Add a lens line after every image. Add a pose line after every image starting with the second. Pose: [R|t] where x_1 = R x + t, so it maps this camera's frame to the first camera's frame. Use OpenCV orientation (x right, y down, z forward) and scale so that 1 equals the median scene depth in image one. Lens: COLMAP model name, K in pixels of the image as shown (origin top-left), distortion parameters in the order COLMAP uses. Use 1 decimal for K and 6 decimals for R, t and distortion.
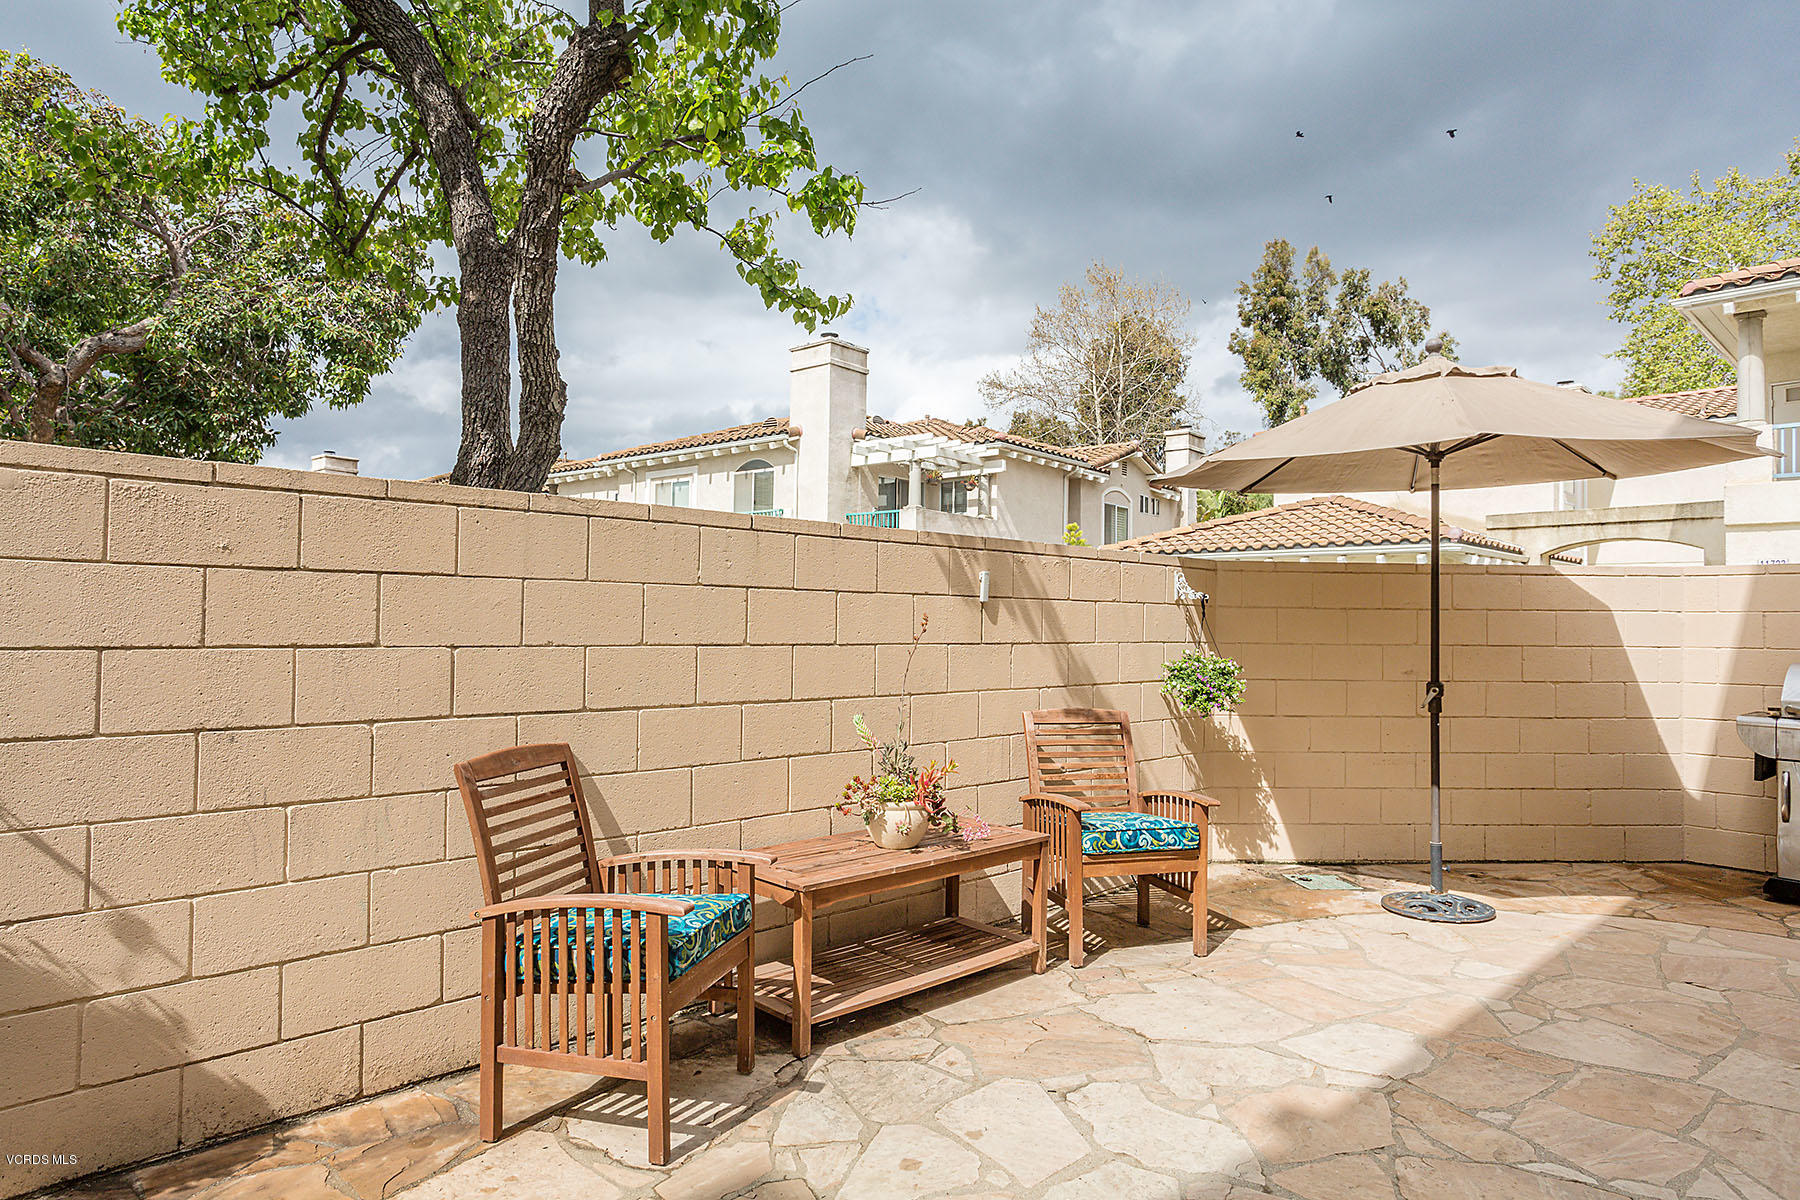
lens RADIAL K [[1020.8, 0, 909.7], [0, 1020.8, 599.4], [0, 0, 1]] dist [-0.015331, -0.001023]
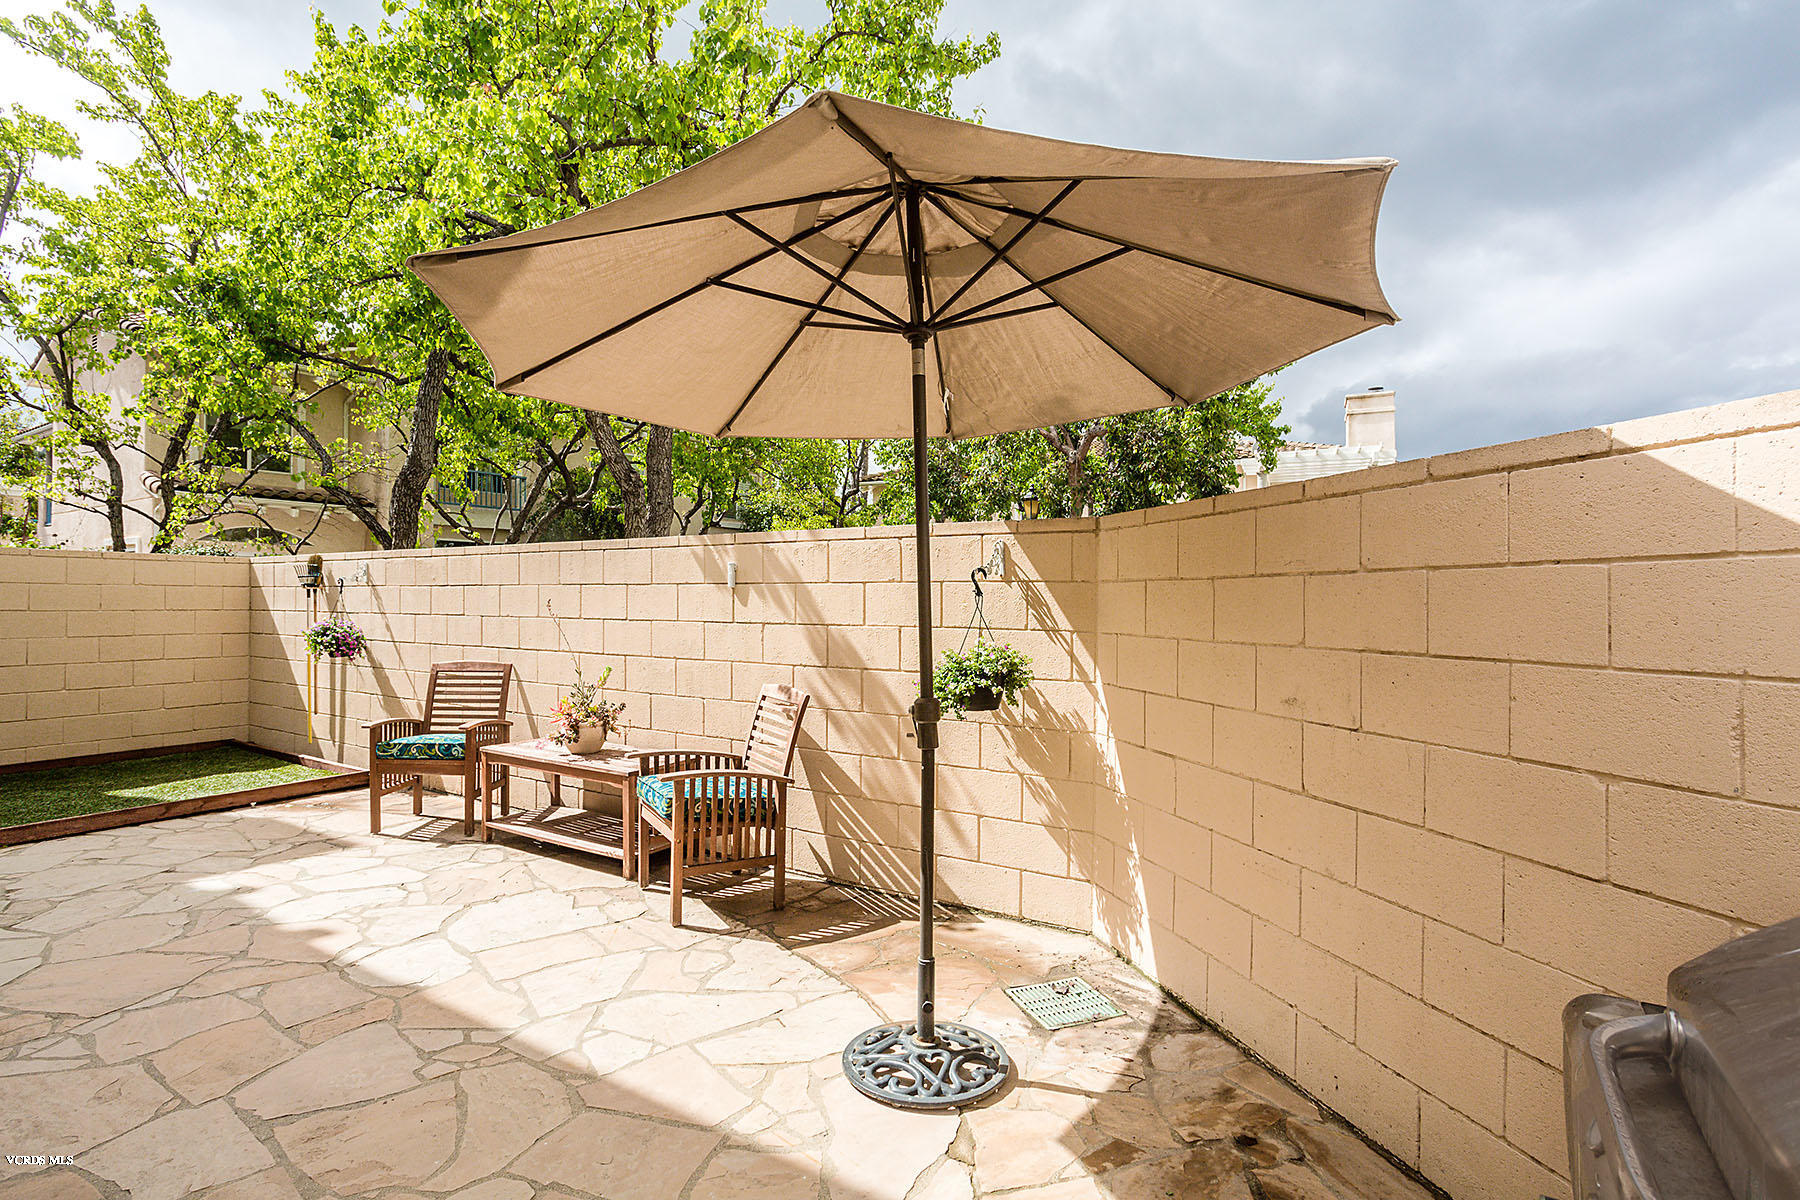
lens RADIAL K [[883.3, 0, 889.6], [0, 883.3, 610.9], [0, 0, 1]] dist [-0.022030, 0.008747]
pose [[0.249571, 0.002340, -0.968354, 1.575834], [0.022035, 0.999724, 0.008094, 0.036816], [0.968106, -0.023358, 0.249451, 1.296315]]
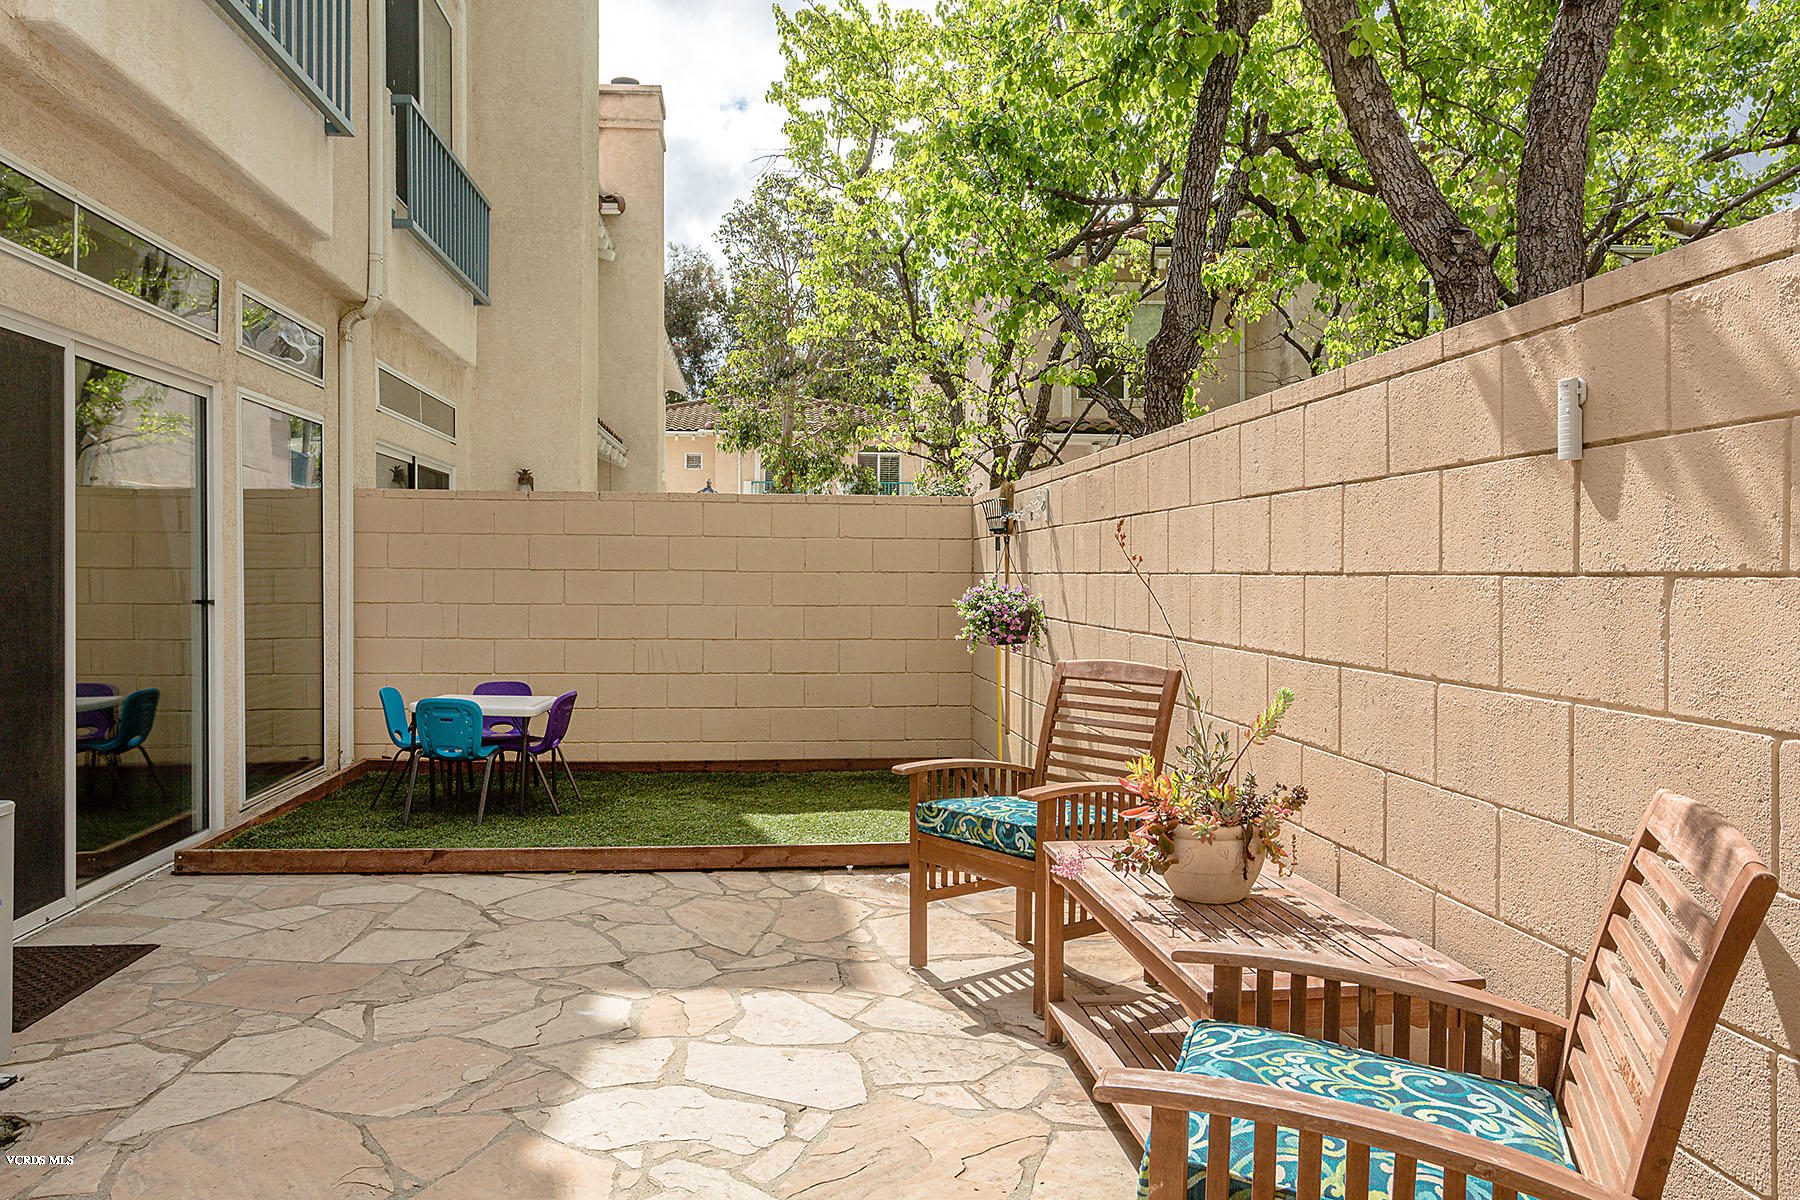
lens RADIAL K [[1263.1, 0, 883.8], [0, 1263.1, 594.2], [0, 0, 1]] dist [-0.013121, -0.000478]
pose [[-0.610211, 0.000442, -0.792239, 0.817737], [0.011808, 0.999894, -0.008536, 0.073392], [0.792151, -0.014564, -0.610151, 1.520370]]
